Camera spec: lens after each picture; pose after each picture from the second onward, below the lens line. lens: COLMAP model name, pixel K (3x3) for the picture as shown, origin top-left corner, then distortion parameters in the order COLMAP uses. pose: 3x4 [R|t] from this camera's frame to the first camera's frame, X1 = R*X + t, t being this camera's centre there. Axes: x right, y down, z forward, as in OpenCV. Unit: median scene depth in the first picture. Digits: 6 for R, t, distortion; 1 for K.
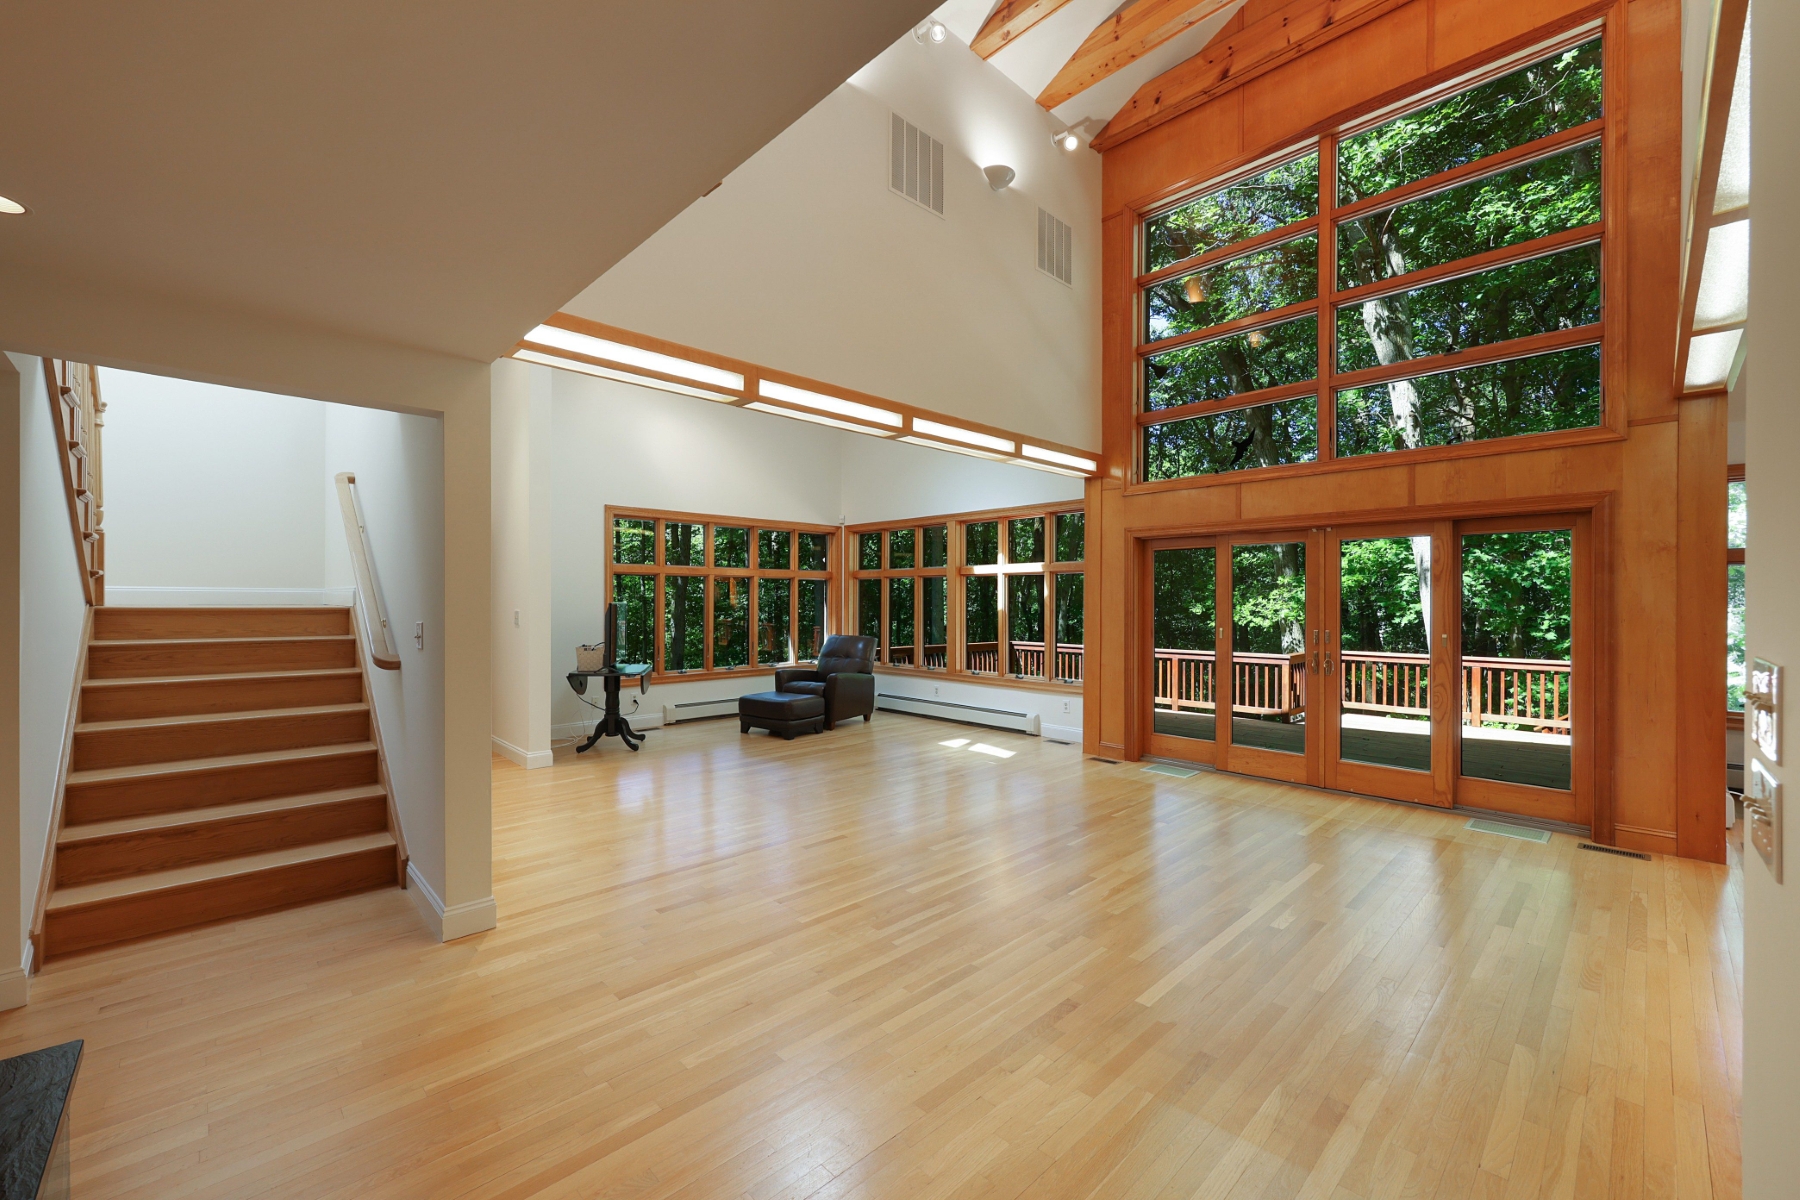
lens RADIAL K [[727.9, 0, 917.5], [0, 727.9, 601.0], [0, 0, 1]] dist [-0.001589, -0.000188]
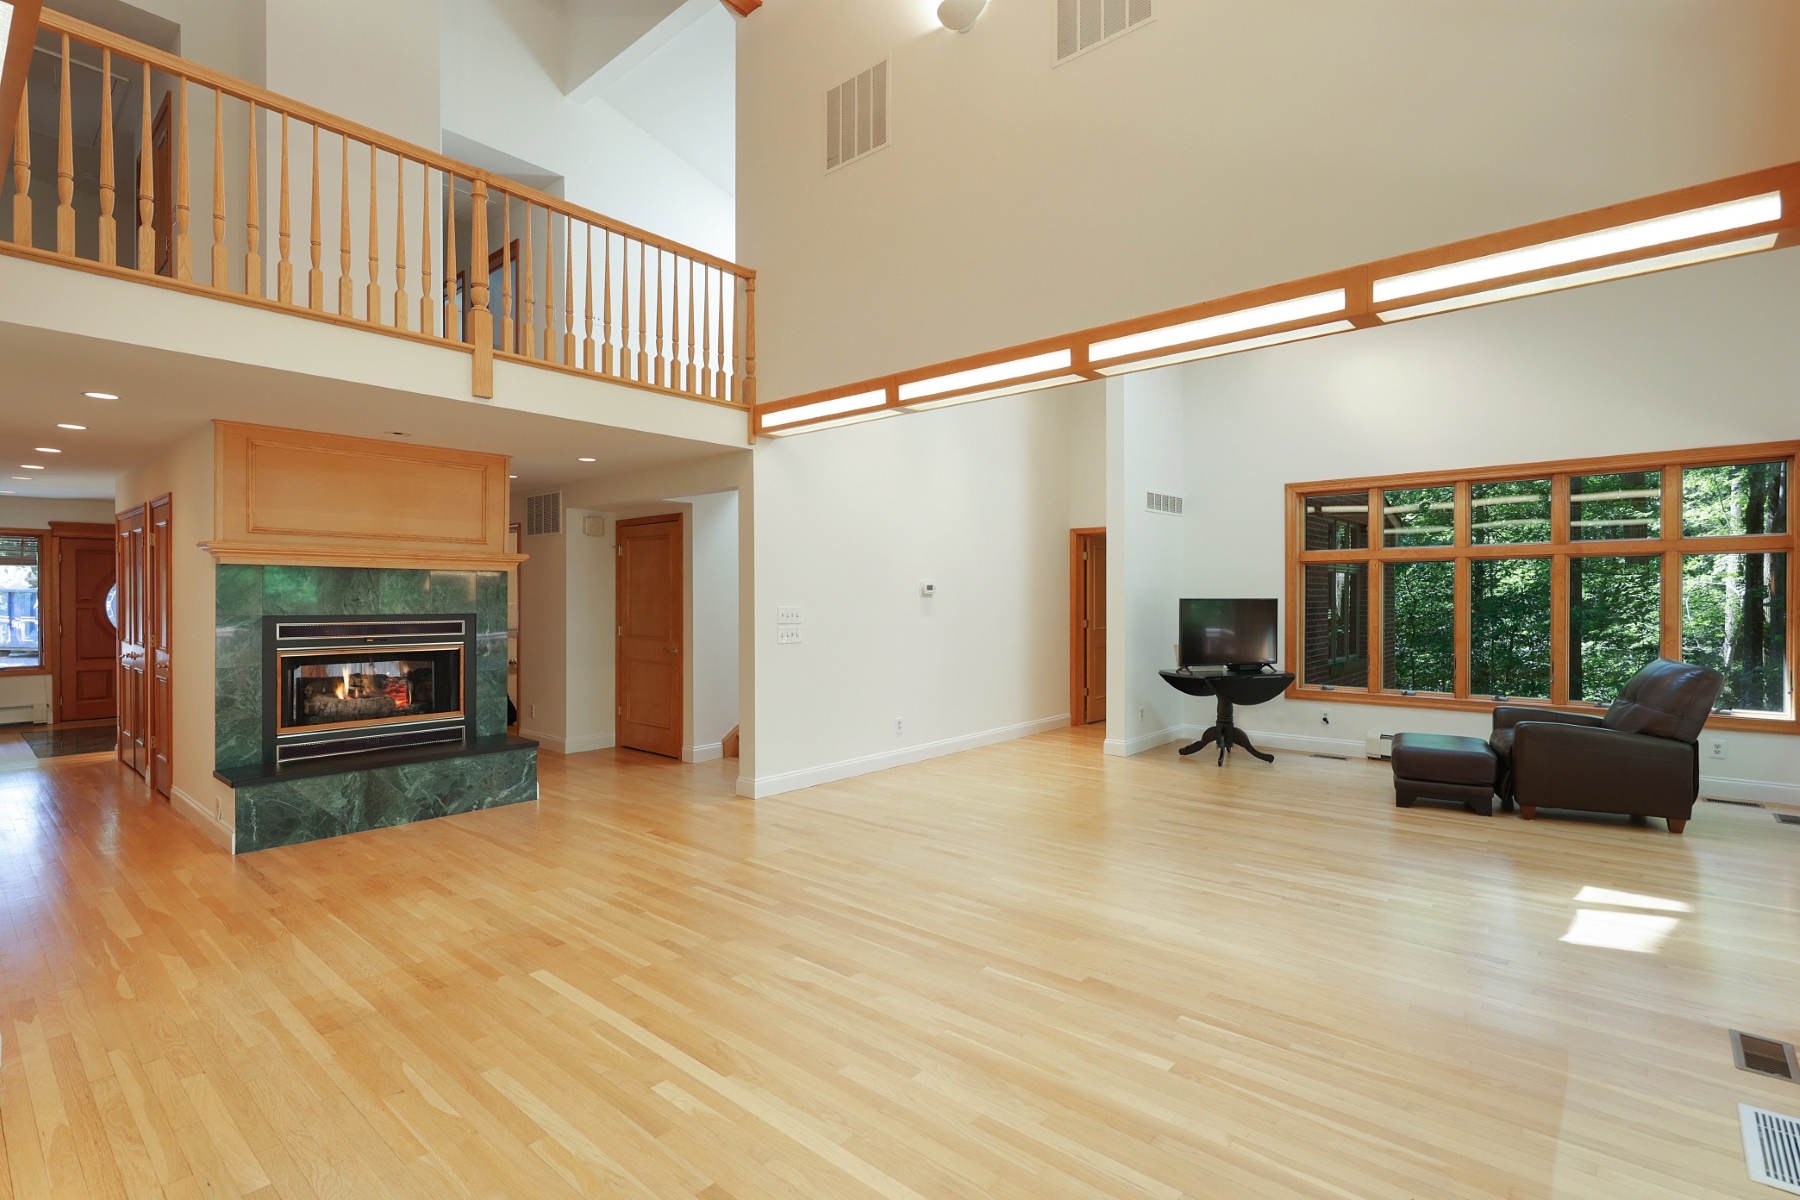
lens RADIAL K [[845.9, 0, 888.9], [0, 845.9, 598.9], [0, 0, 1]] dist [-0.002046, -0.000088]
pose [[0.067728, -0.002438, -0.997701, 0.567188], [-0.000116, 0.999997, -0.002452, 0.007461], [0.997704, 0.000282, 0.067728, 0.518806]]
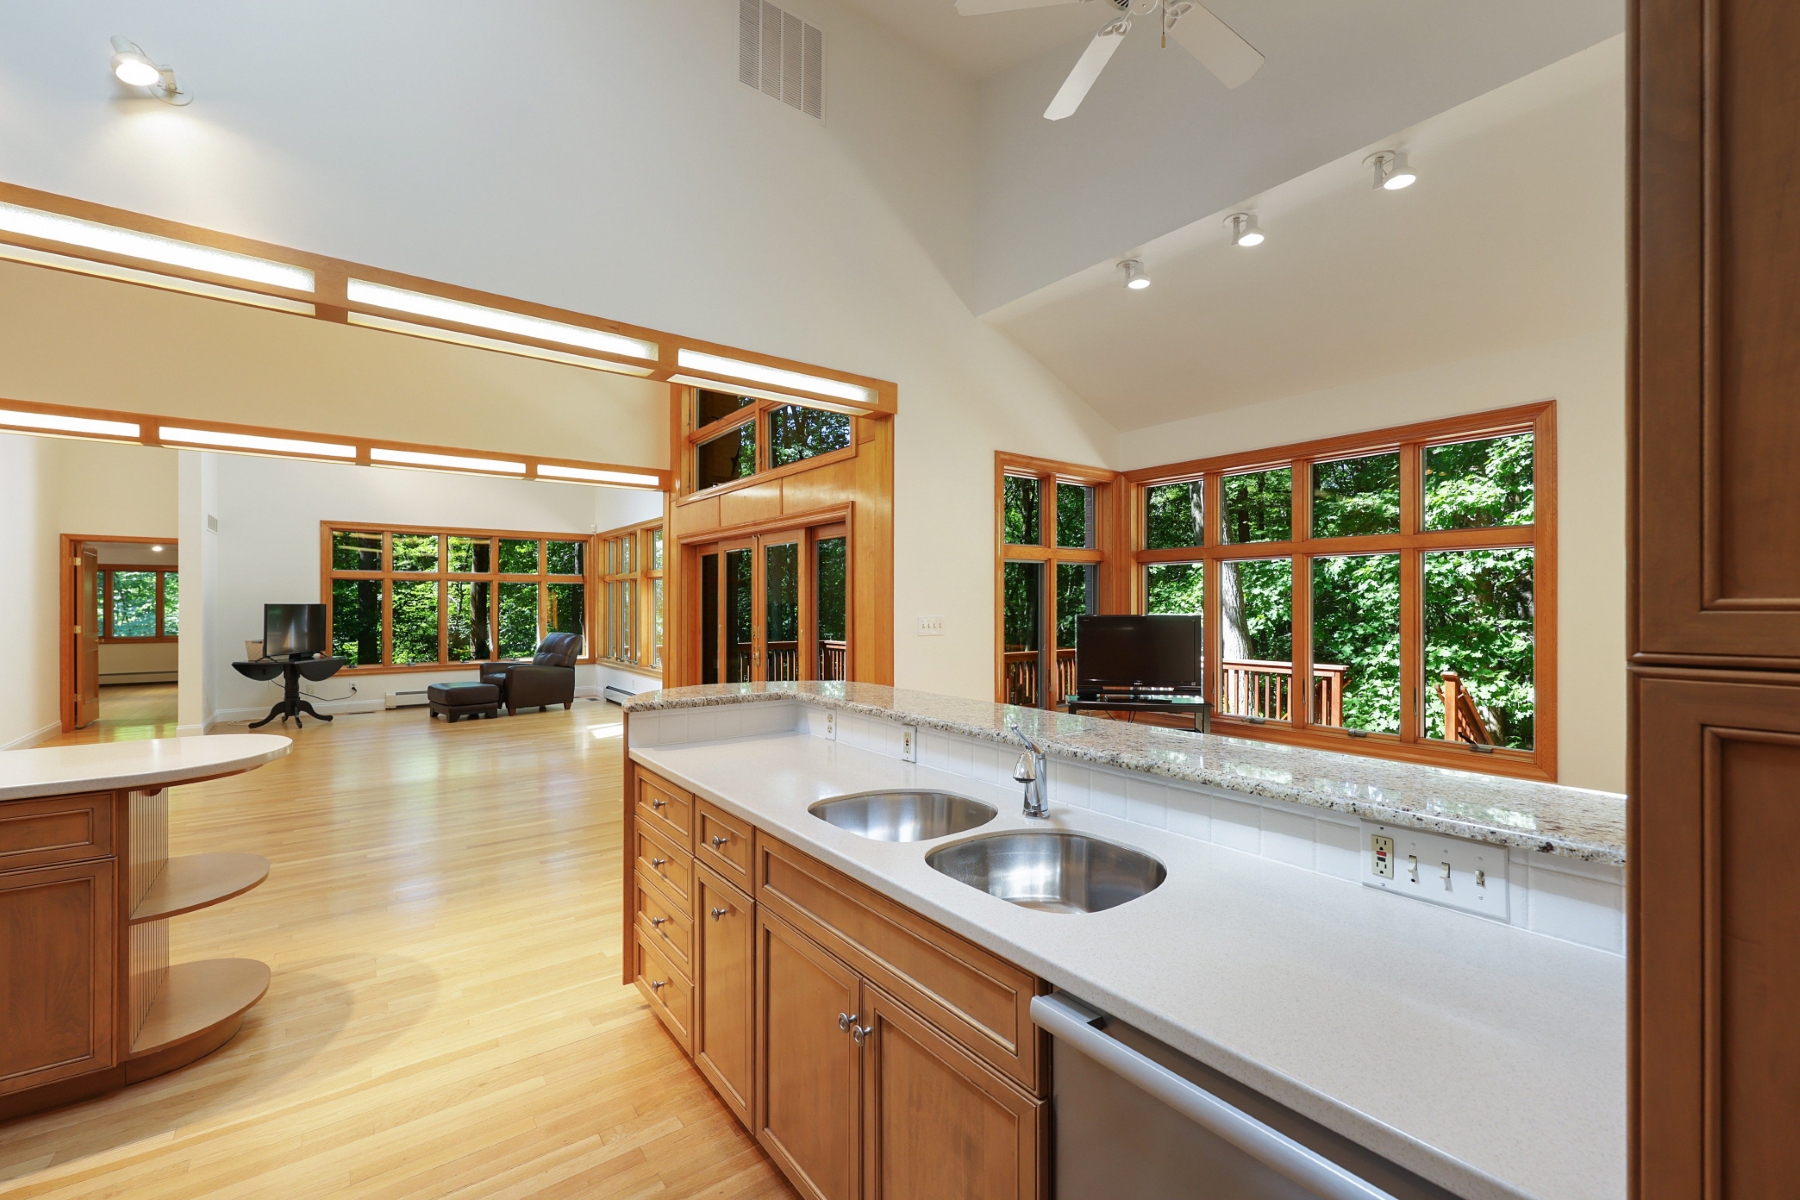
lens RADIAL K [[753.0, 0, 900.0], [0, 753.0, 600.0], [0, 0, 1]] dist [-0.000489, -0.000027]
pose [[0.990896, -0.003620, -0.134579, 0.699971], [0.002000, 0.999924, -0.012174, 0.014667], [0.134612, 0.011794, 0.990828, -0.062443]]
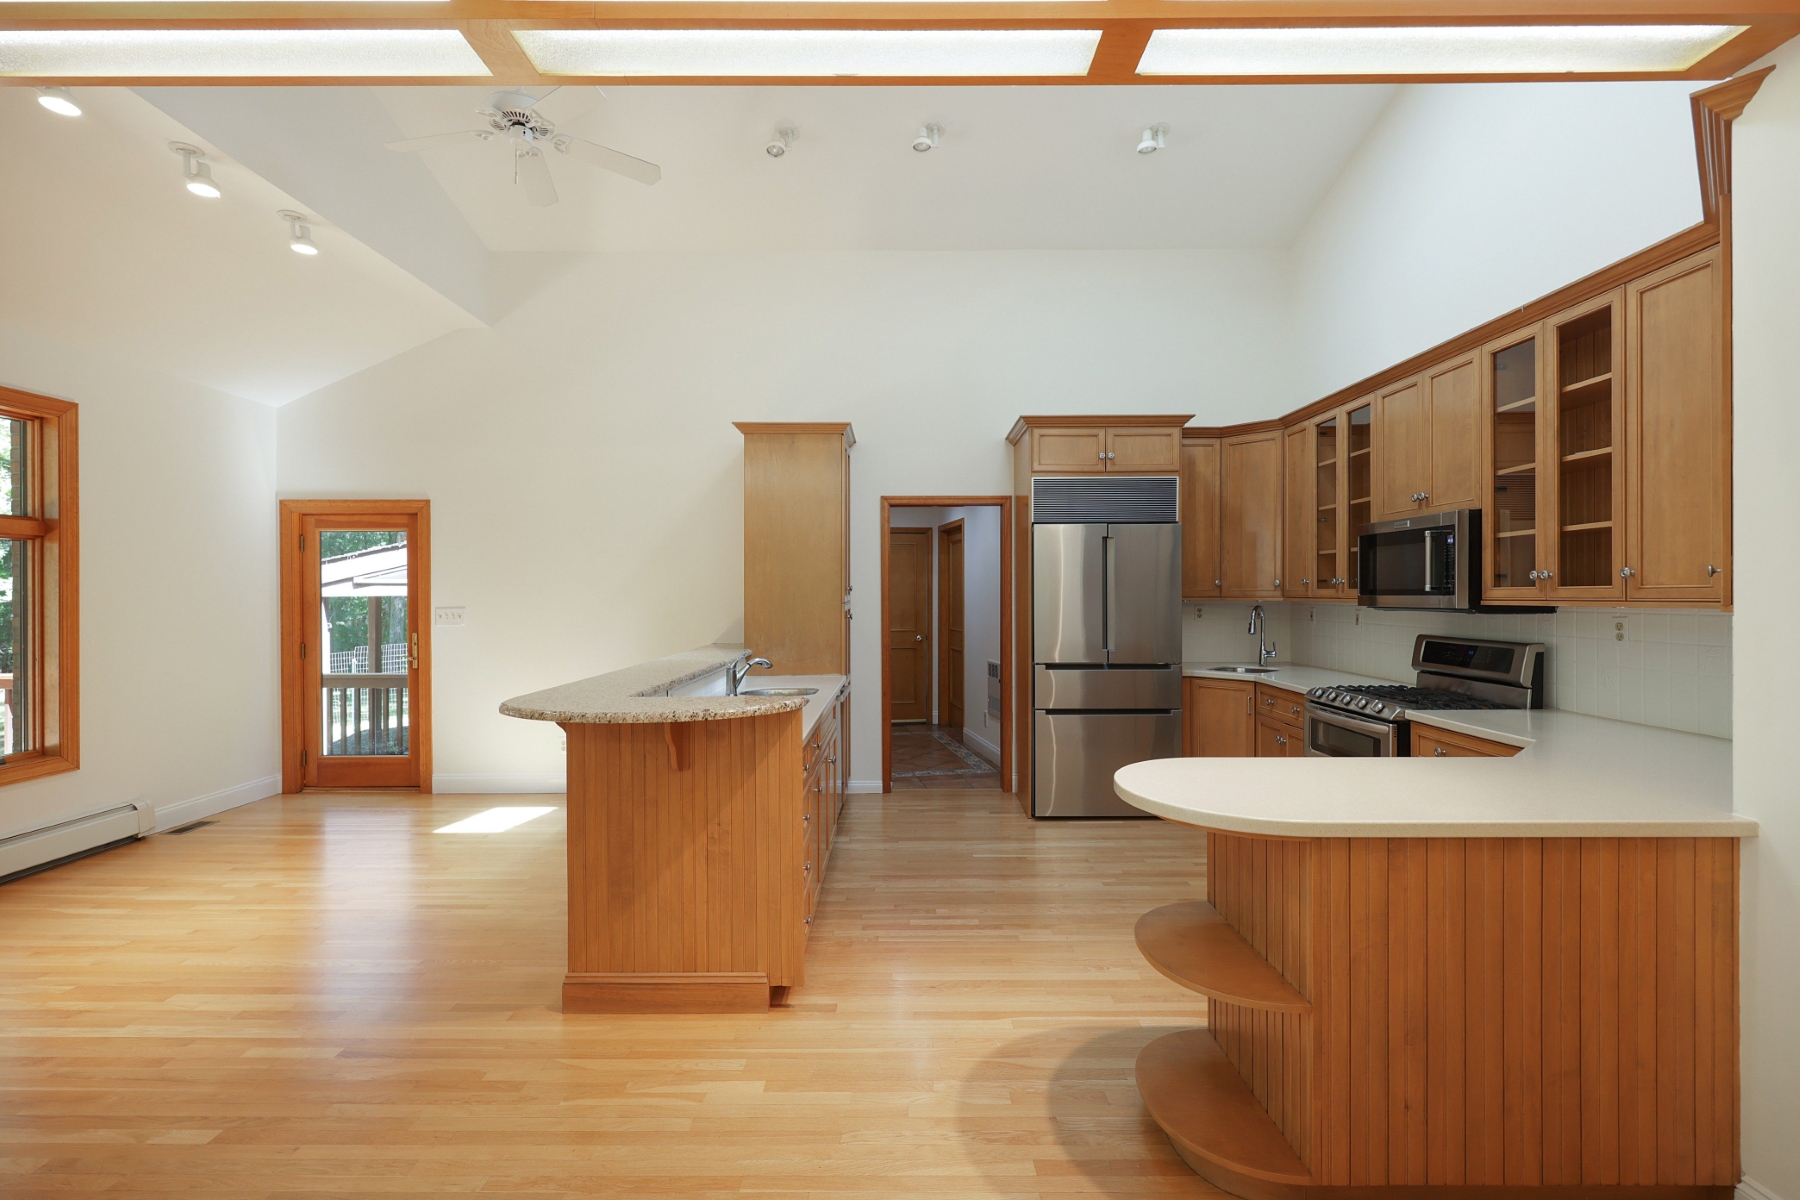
lens RADIAL K [[831.9, 0, 891.9], [0, 831.9, 599.3], [0, 0, 1]] dist [0.000429, -0.000038]
pose [[-0.706823, -0.004068, 0.707379, 0.213078], [0.001453, 0.999973, 0.007202, 0.001531], [-0.707389, 0.006119, -0.706798, 0.523055]]
